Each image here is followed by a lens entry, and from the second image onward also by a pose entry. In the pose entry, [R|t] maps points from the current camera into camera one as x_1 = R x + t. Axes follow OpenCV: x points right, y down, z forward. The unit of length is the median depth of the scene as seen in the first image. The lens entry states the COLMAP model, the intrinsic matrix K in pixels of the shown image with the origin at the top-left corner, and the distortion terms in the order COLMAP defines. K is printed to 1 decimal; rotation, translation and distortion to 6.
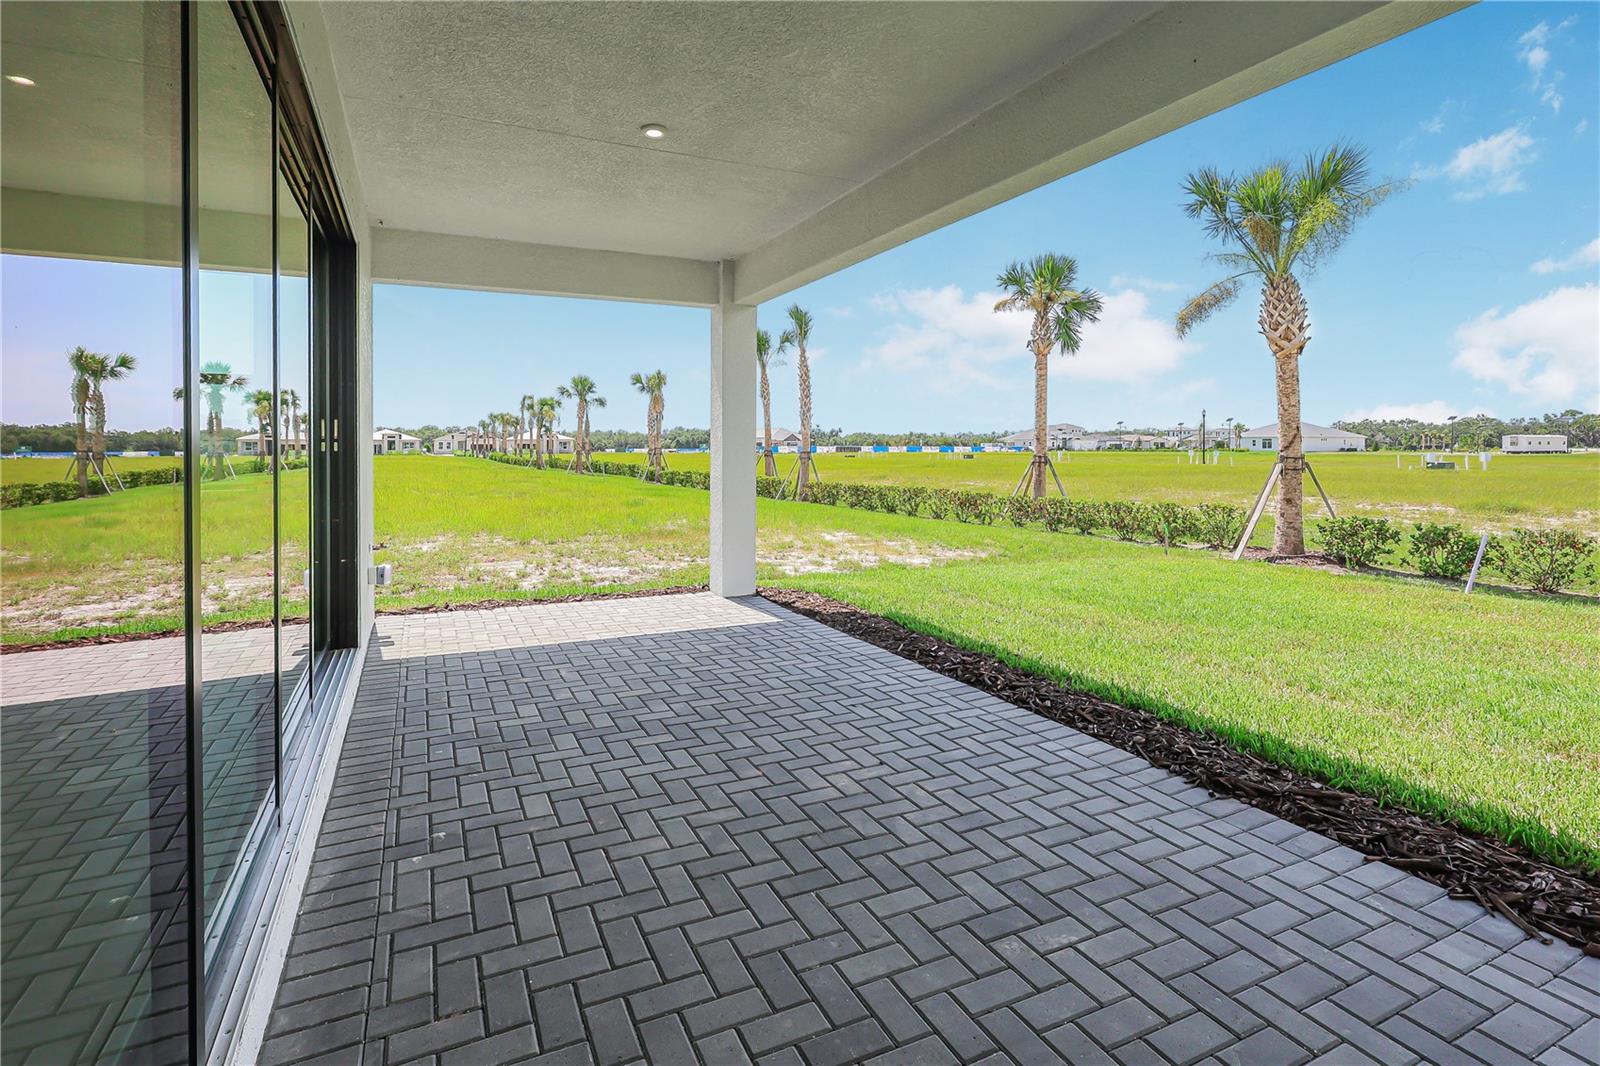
lens RADIAL K [[769.7, 0, 794.2], [0, 769.7, 452.9], [0, 0, 1]] dist [-0.006289, 0.000768]
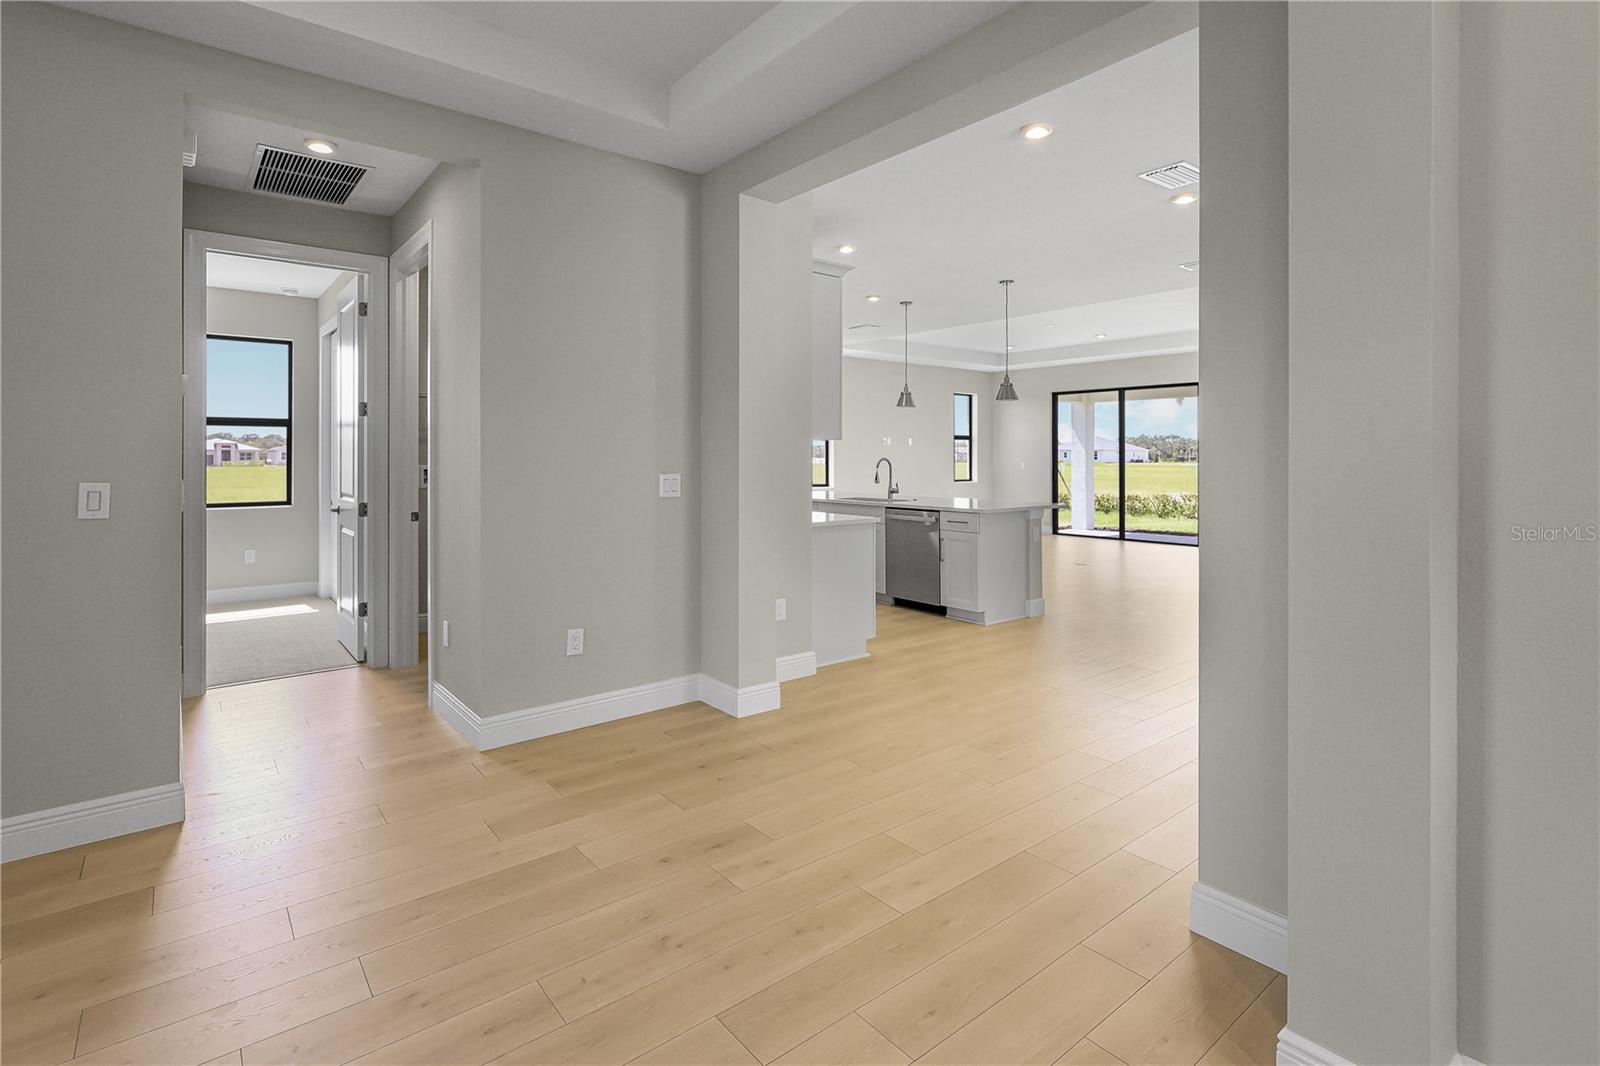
lens RADIAL K [[770.2, 0, 799.2], [0, 770.2, 458.8], [0, 0, 1]] dist [0.000916, 0.000150]
pose [[0.973205, 0.001122, 0.229936, -0.810804], [0.000260, 0.999982, -0.005977, -0.006019], [-0.229938, 0.005877, 0.973187, -0.580417]]
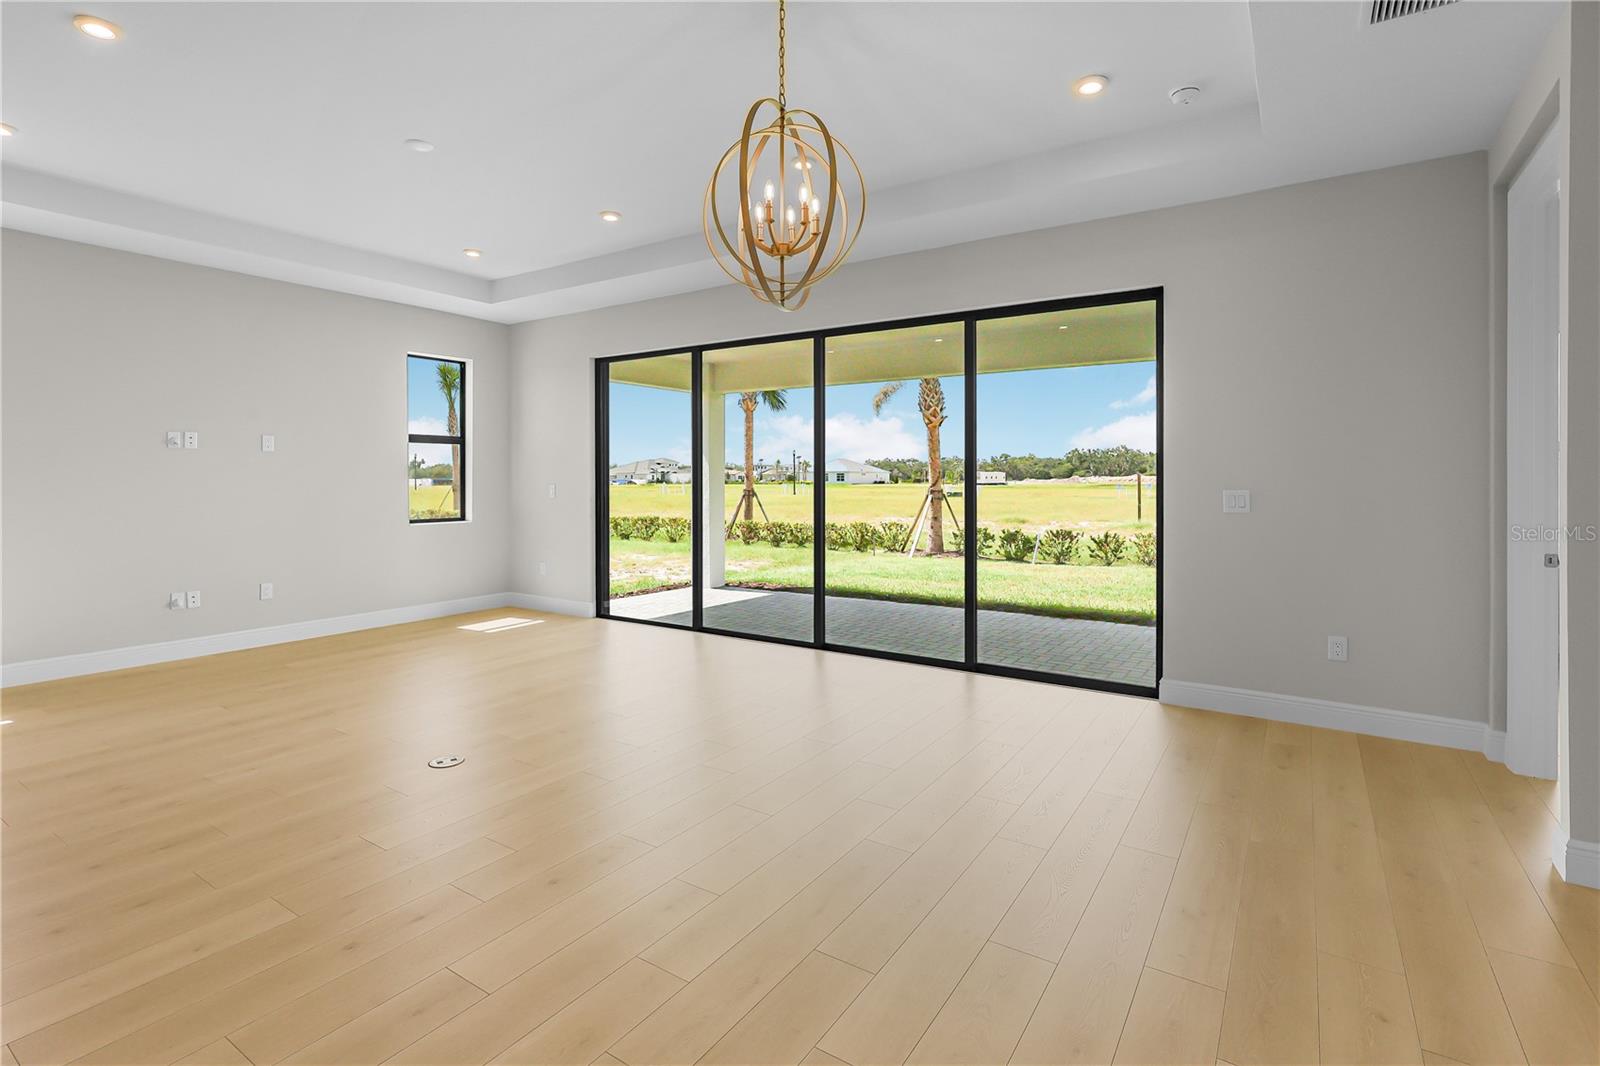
lens RADIAL K [[756.5, 0, 798.3], [0, 756.5, 481.4], [0, 0, 1]] dist [0.000150, 0.000246]
pose [[0.862219, 0.000140, 0.506535, -0.383681], [0.002309, 0.999988, -0.004206, -0.007873], [-0.506530, 0.004796, 0.862209, -0.197657]]
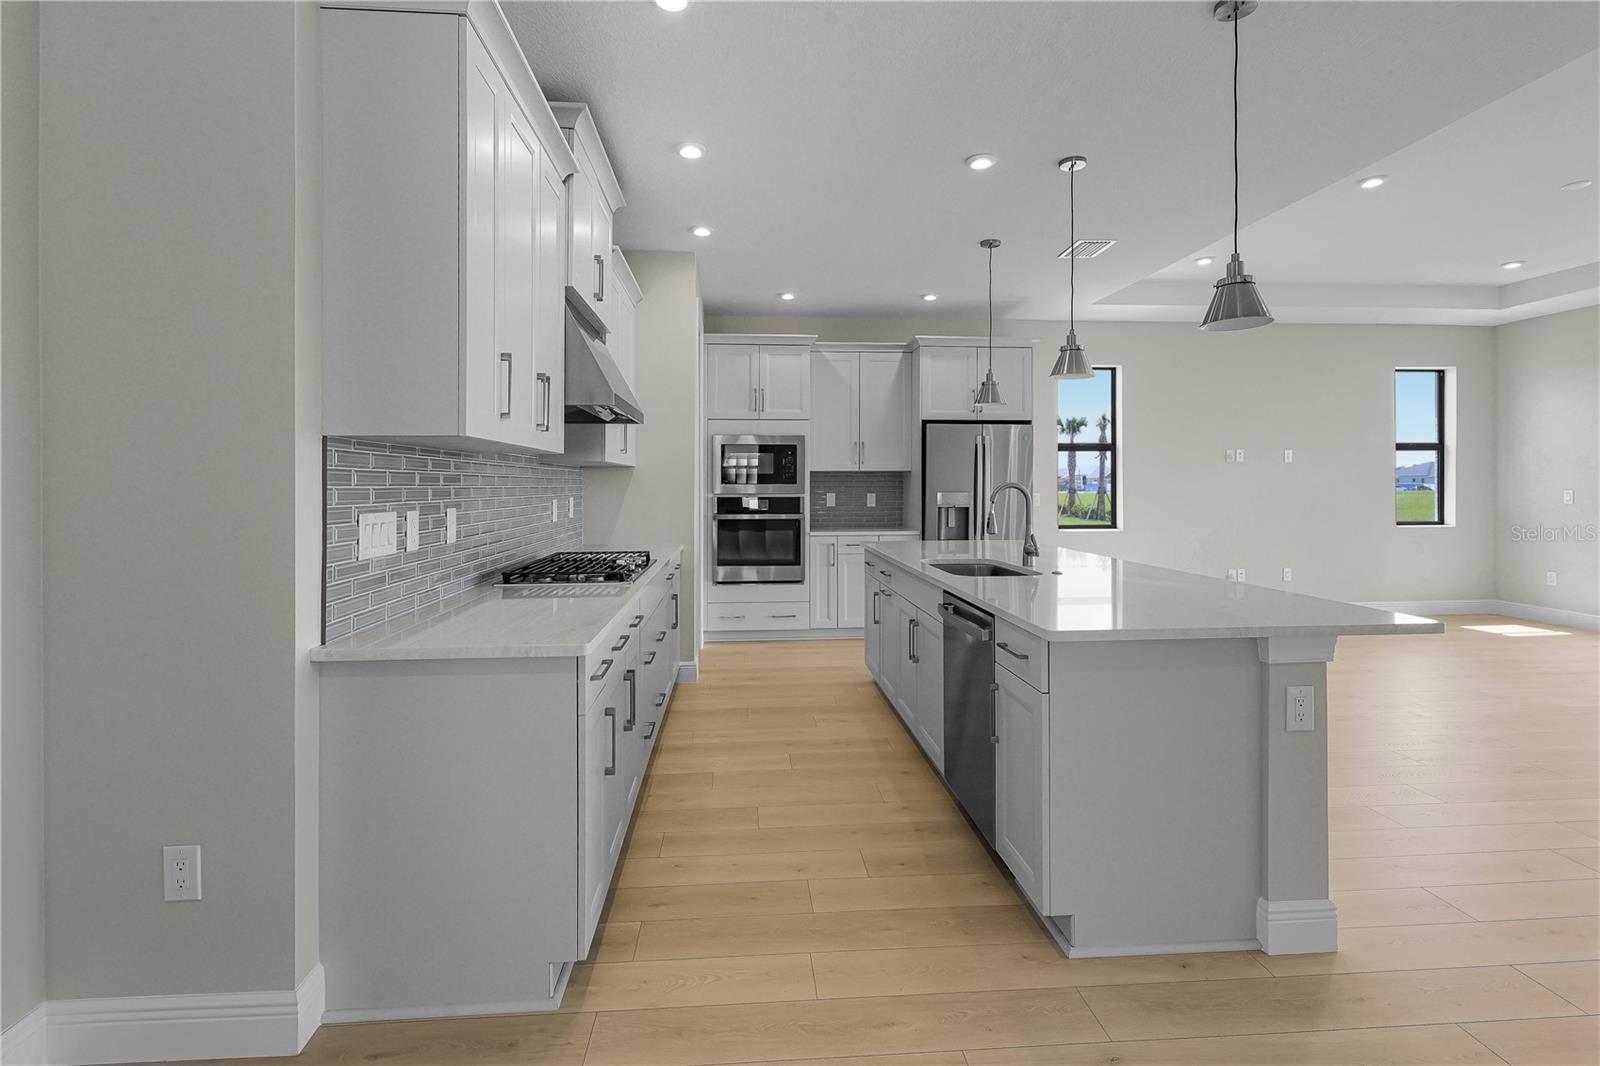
lens RADIAL K [[753.9, 0, 795.5], [0, 753.9, 488.5], [0, 0, 1]] dist [-0.001278, -0.000044]
pose [[0.932060, 0.000390, -0.362304, -0.577257], [-0.001320, 0.999996, -0.002318, -0.007175], [0.362302, 0.002639, 0.932057, -0.307544]]
